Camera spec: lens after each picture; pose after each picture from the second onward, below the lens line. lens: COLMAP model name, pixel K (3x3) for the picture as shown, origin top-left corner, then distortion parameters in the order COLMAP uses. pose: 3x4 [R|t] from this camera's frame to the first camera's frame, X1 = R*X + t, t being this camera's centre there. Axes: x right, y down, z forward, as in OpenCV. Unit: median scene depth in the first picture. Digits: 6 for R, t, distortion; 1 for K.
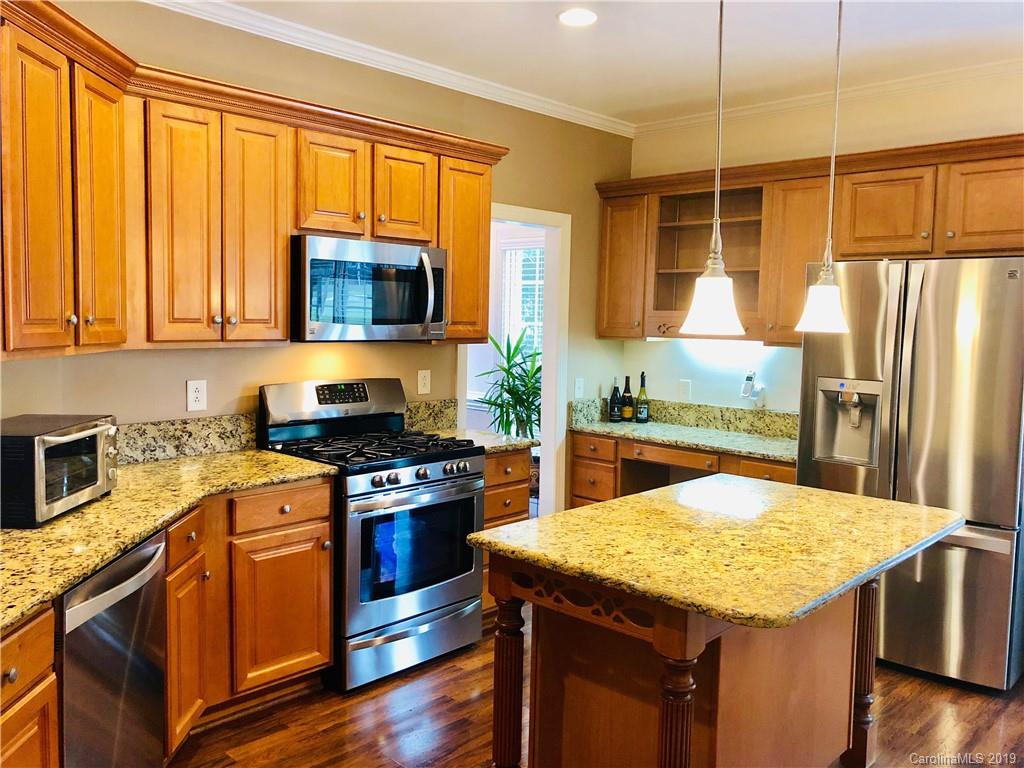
lens RADIAL K [[827.7, 0, 503.9], [0, 827.7, 381.4], [0, 0, 1]] dist [0.038465, -0.029079]
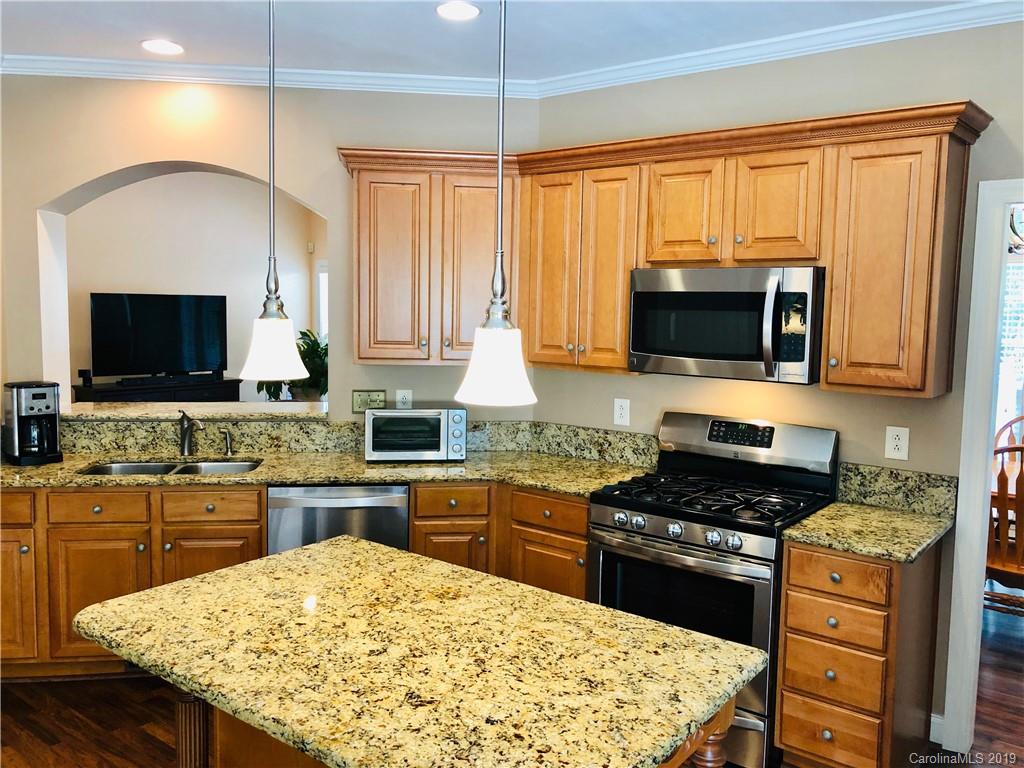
lens RADIAL K [[827.7, 0, 504.6], [0, 827.7, 380.4], [0, 0, 1]] dist [0.038465, -0.029079]
pose [[0.112417, 0.078993, -0.990516, 0.764085], [-0.098970, 0.992768, 0.067940, -0.090443], [0.988720, 0.090394, 0.119422, 0.718366]]
